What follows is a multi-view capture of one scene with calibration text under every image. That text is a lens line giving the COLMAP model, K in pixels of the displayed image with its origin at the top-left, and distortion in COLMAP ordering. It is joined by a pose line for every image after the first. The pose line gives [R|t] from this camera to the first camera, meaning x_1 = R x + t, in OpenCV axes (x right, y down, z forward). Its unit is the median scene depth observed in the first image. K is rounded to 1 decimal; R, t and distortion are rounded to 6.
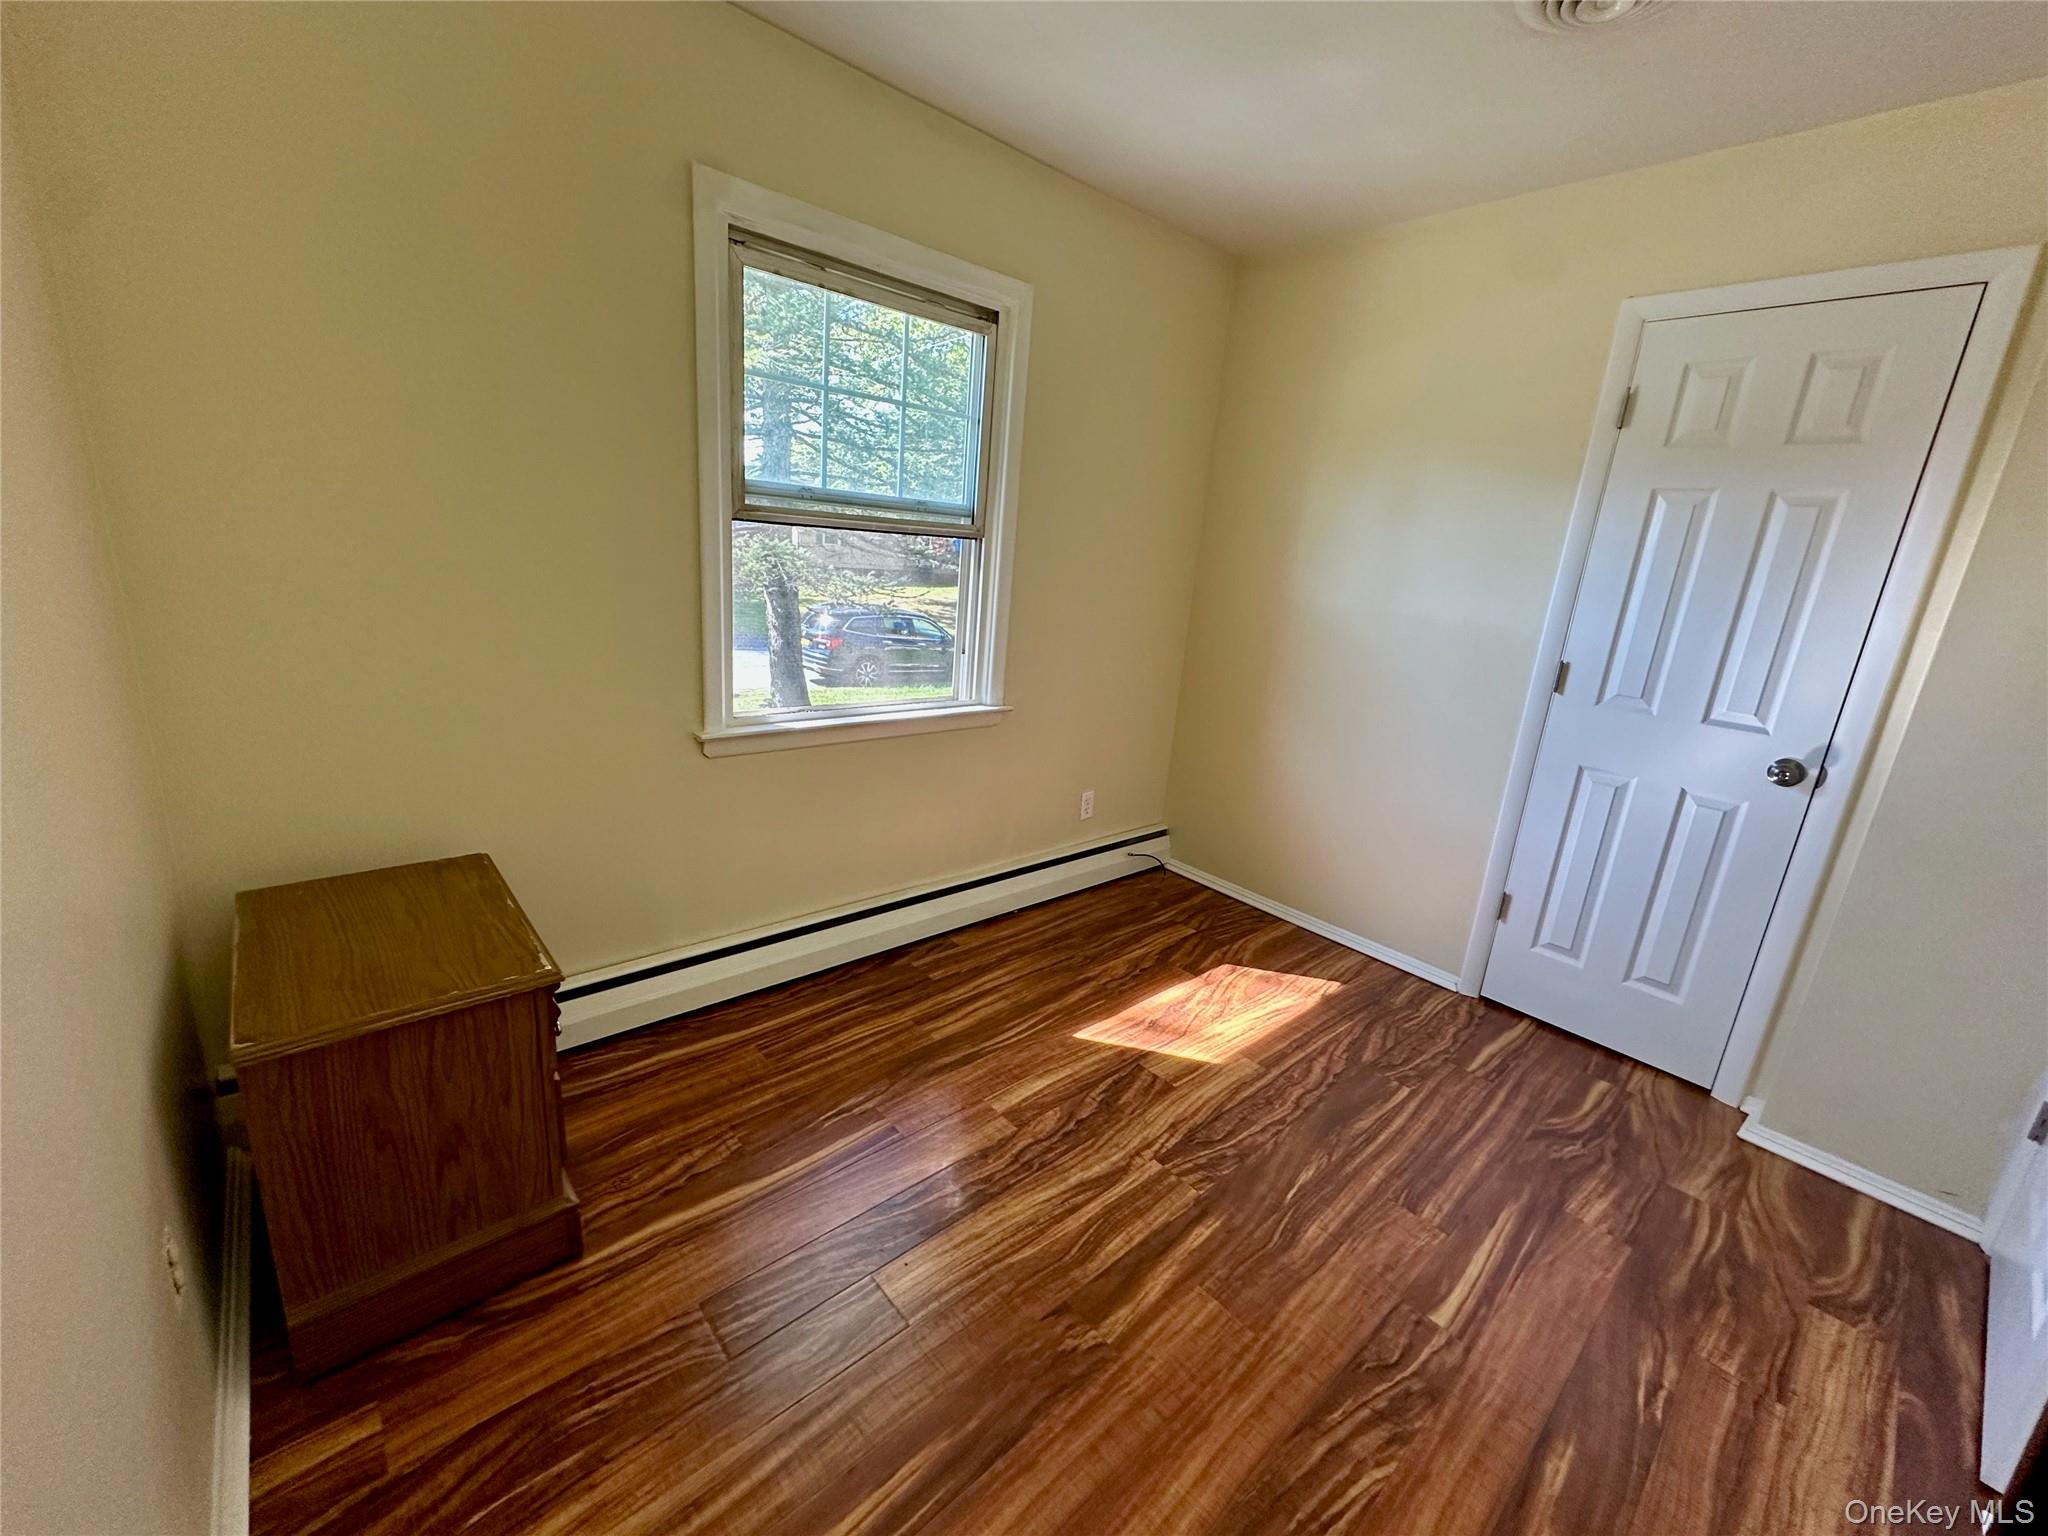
lens RADIAL K [[813.4, 0, 1019.5], [0, 813.4, 763.2], [0, 0, 1]] dist [-0.001125, -0.000009]
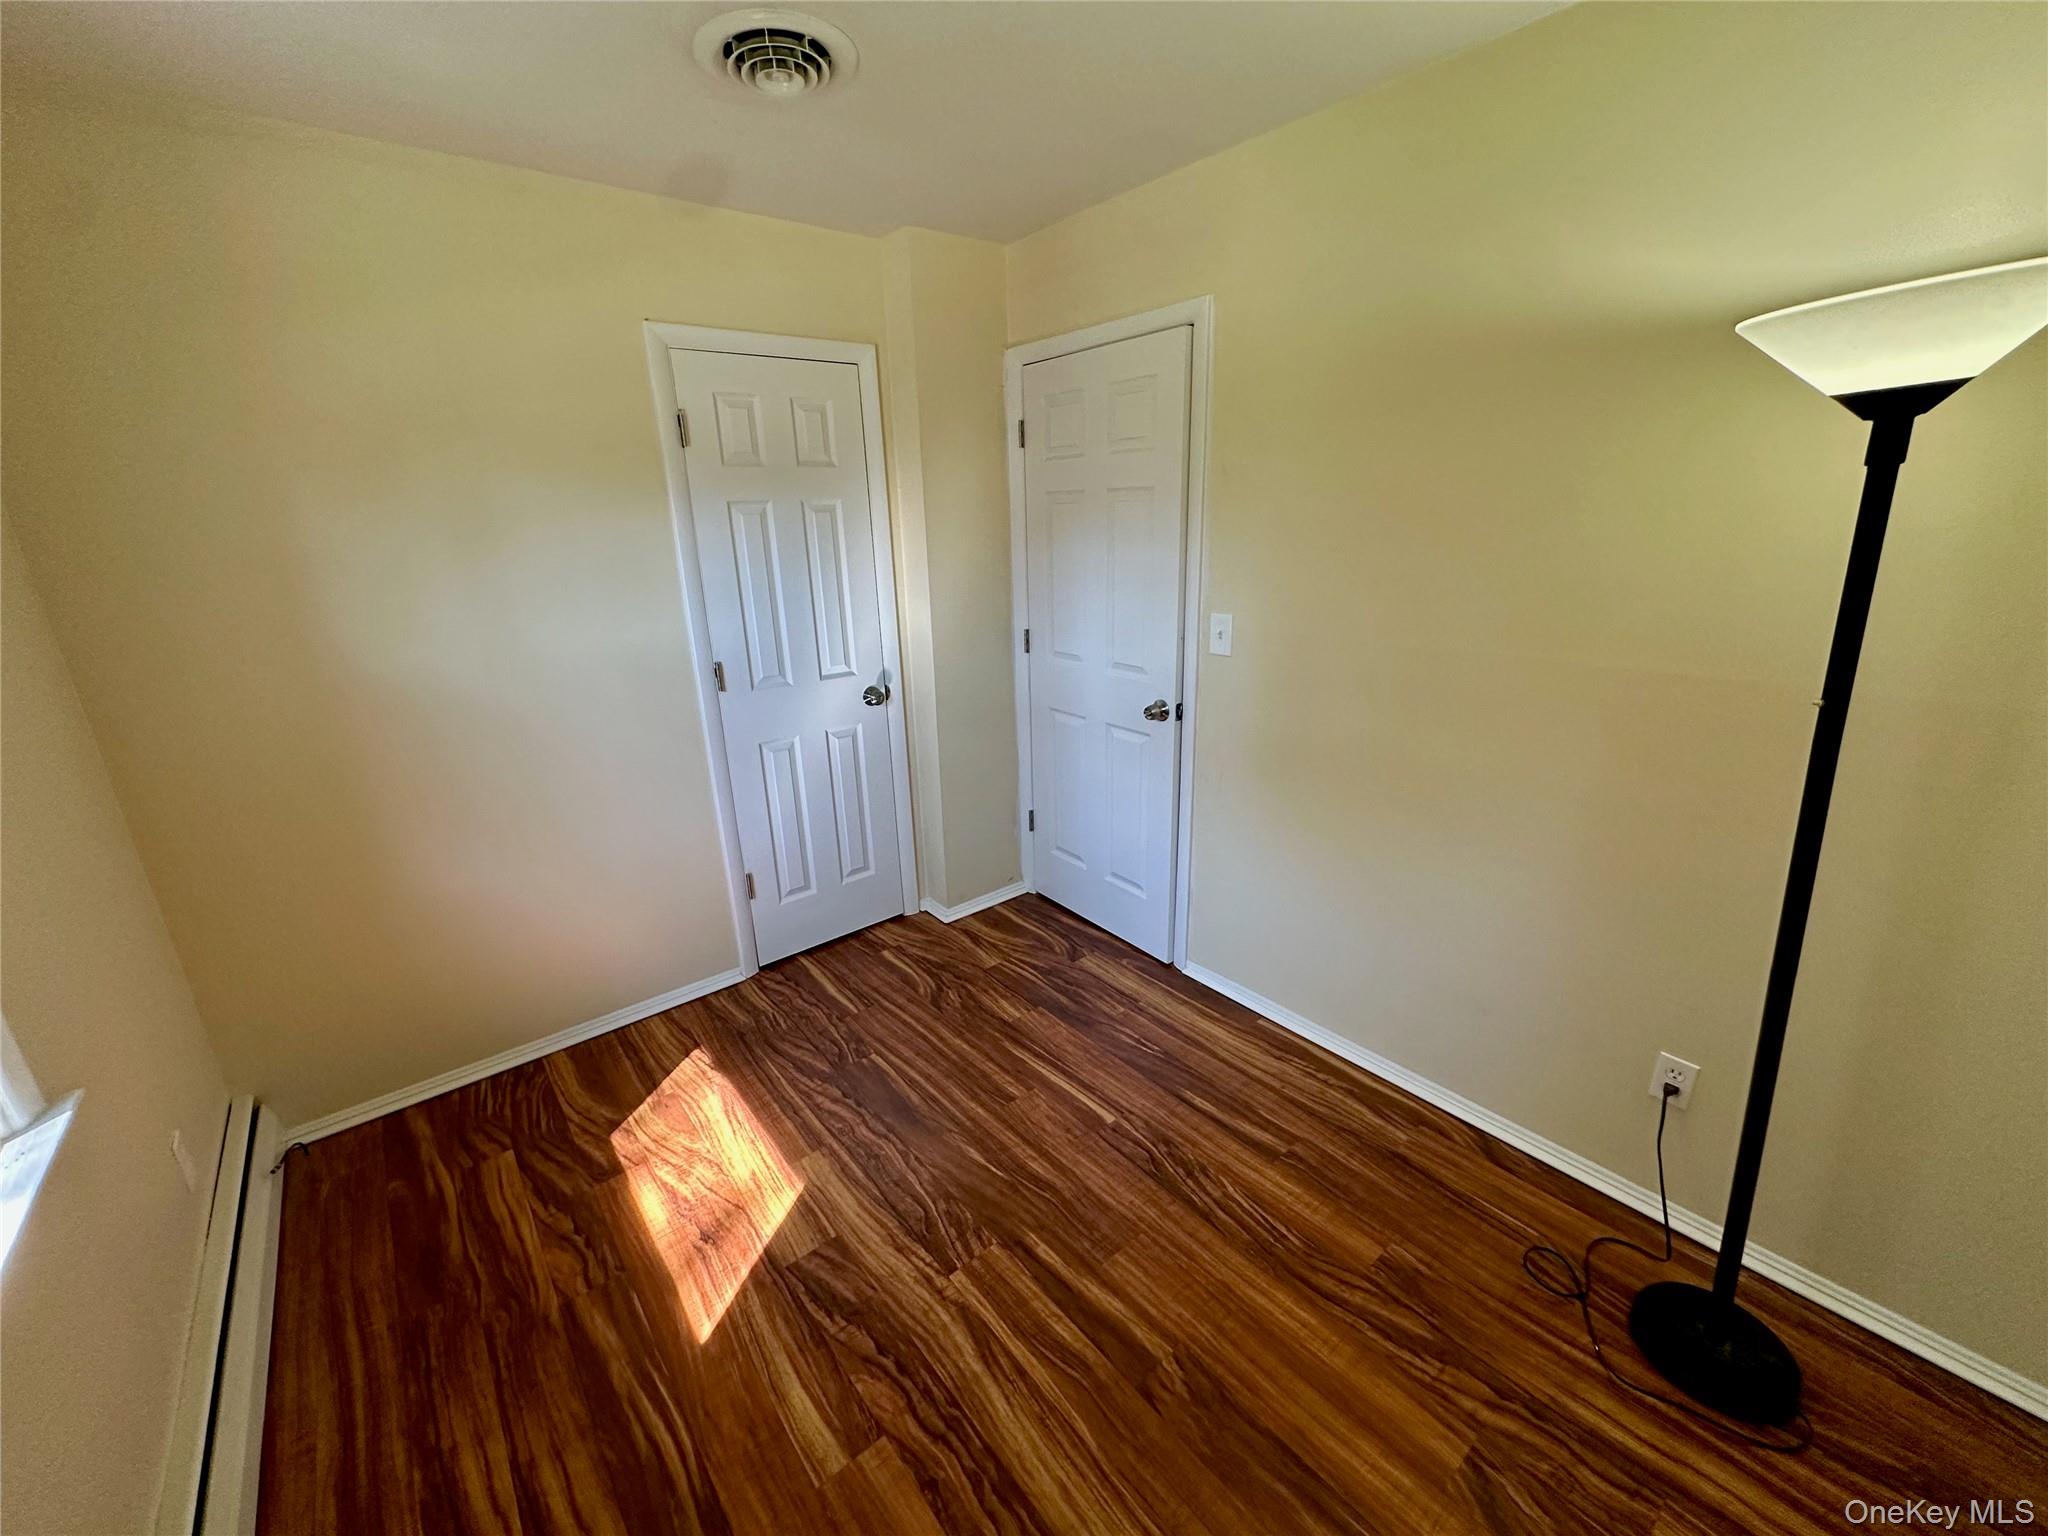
lens RADIAL K [[813.4, 0, 1015.8], [0, 813.4, 770.5], [0, 0, 1]] dist [-0.001125, -0.000009]
pose [[0.041782, -0.379540, 0.924232, -0.437559], [0.291867, 0.889326, 0.352011, -0.311177], [-0.955546, 0.255045, 0.147933, 0.587637]]
